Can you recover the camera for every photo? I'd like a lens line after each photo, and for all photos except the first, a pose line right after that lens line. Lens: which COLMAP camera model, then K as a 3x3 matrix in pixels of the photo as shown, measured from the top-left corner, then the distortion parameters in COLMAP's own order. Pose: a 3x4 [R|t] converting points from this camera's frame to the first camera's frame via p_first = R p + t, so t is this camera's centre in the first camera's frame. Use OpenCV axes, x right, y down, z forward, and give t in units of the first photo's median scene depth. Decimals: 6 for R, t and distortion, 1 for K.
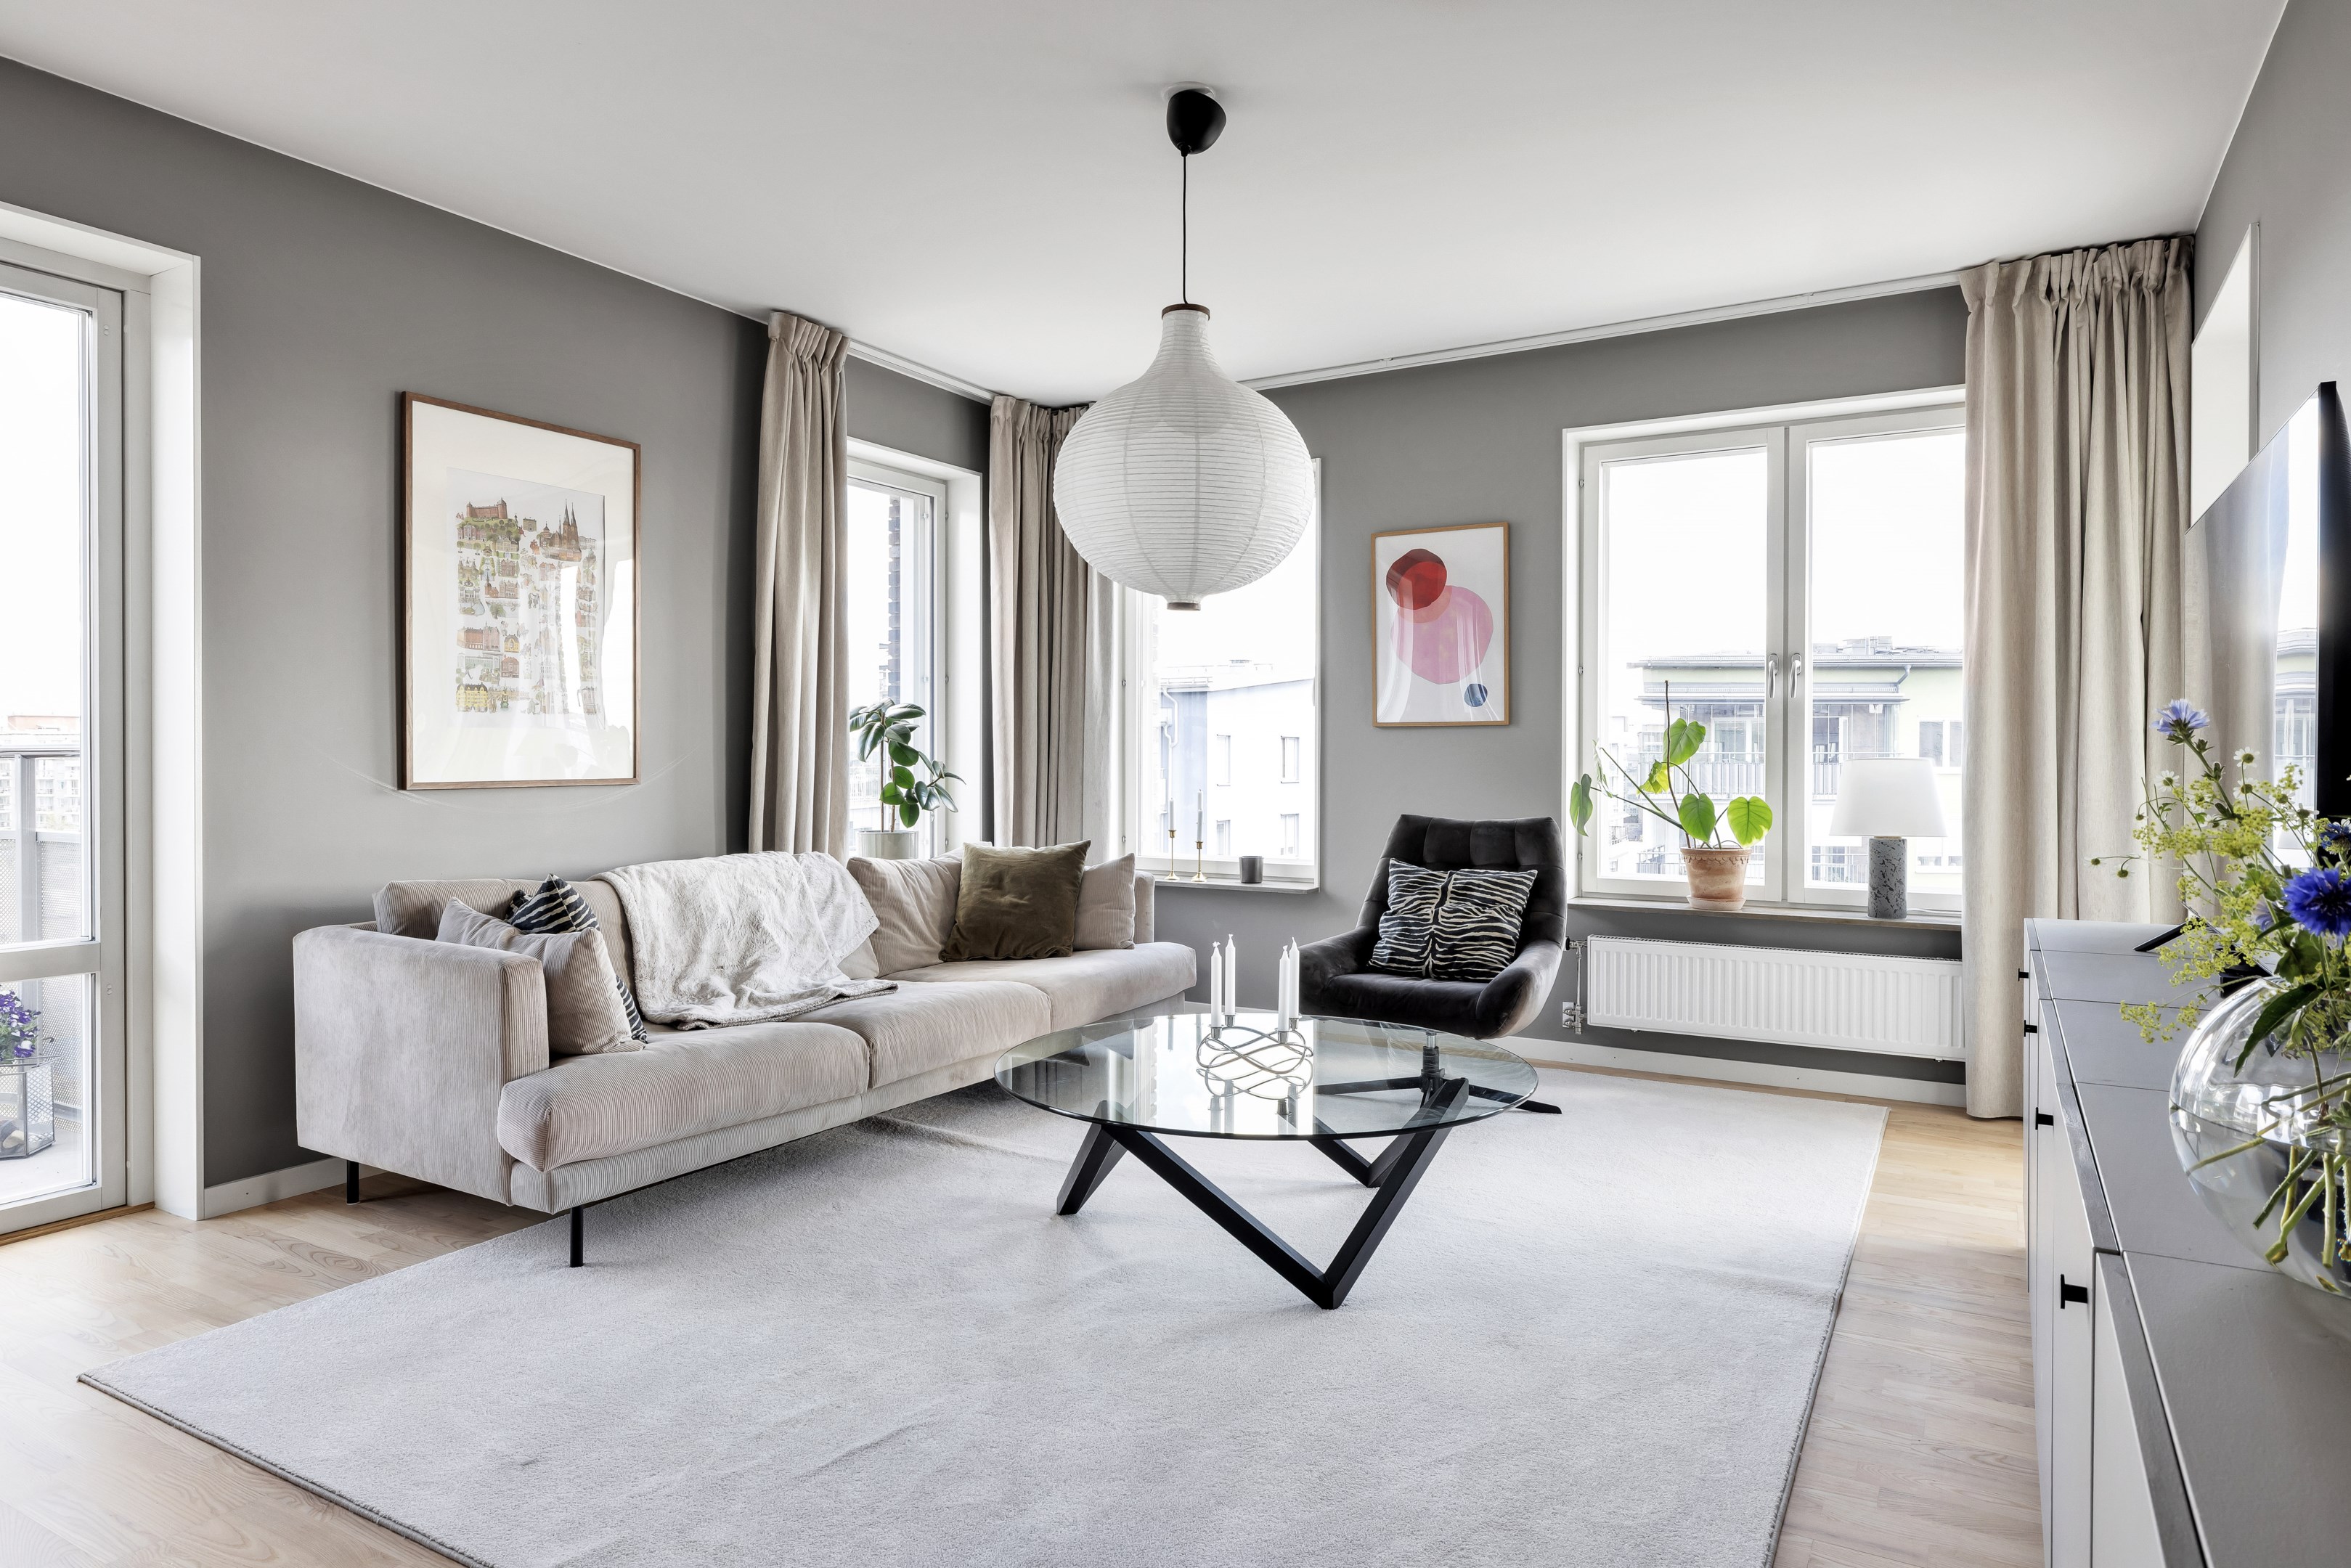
lens RADIAL K [[1338.8, 0, 1260.1], [0, 1338.8, 765.3], [0, 0, 1]] dist [-0.002356, -0.001948]
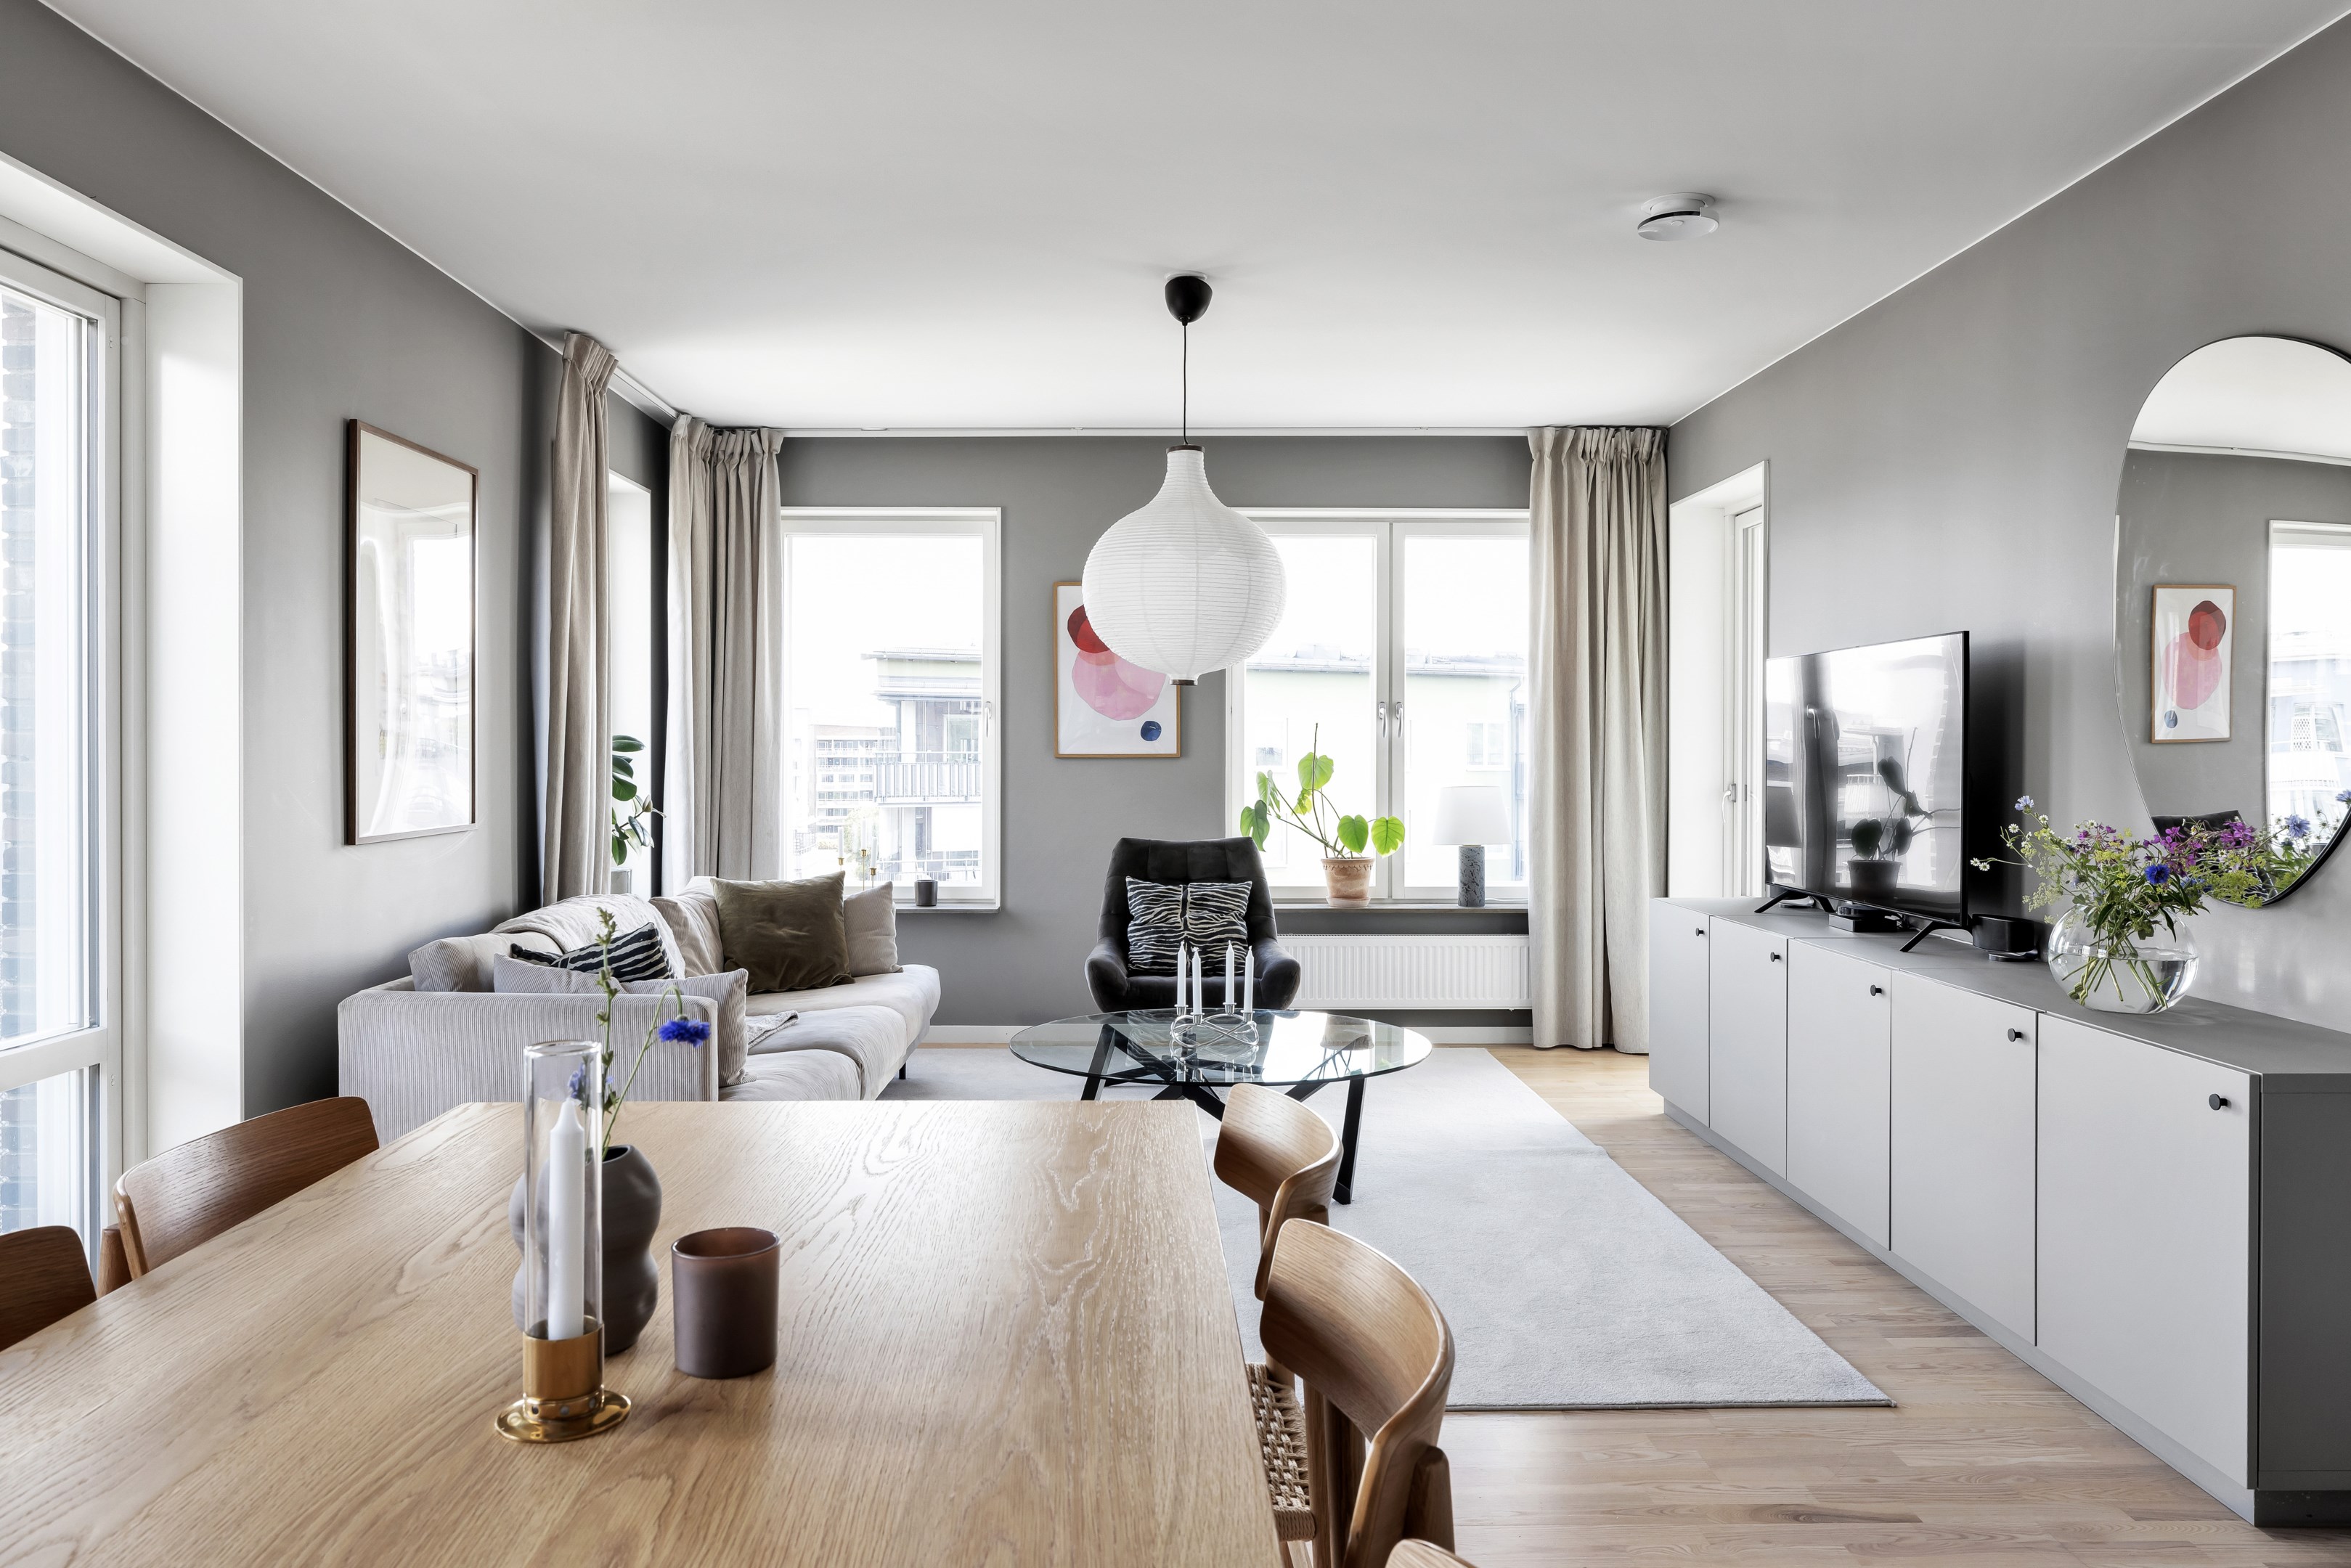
lens RADIAL K [[1548.6, 0, 1180.6], [0, 1548.6, 762.9], [0, 0, 1]] dist [0.002331, -0.000158]
pose [[0.866967, -0.003684, 0.498352, -0.545996], [0.003140, 0.999993, 0.001929, -0.031663], [-0.498355, -0.000108, 0.866973, -0.183001]]
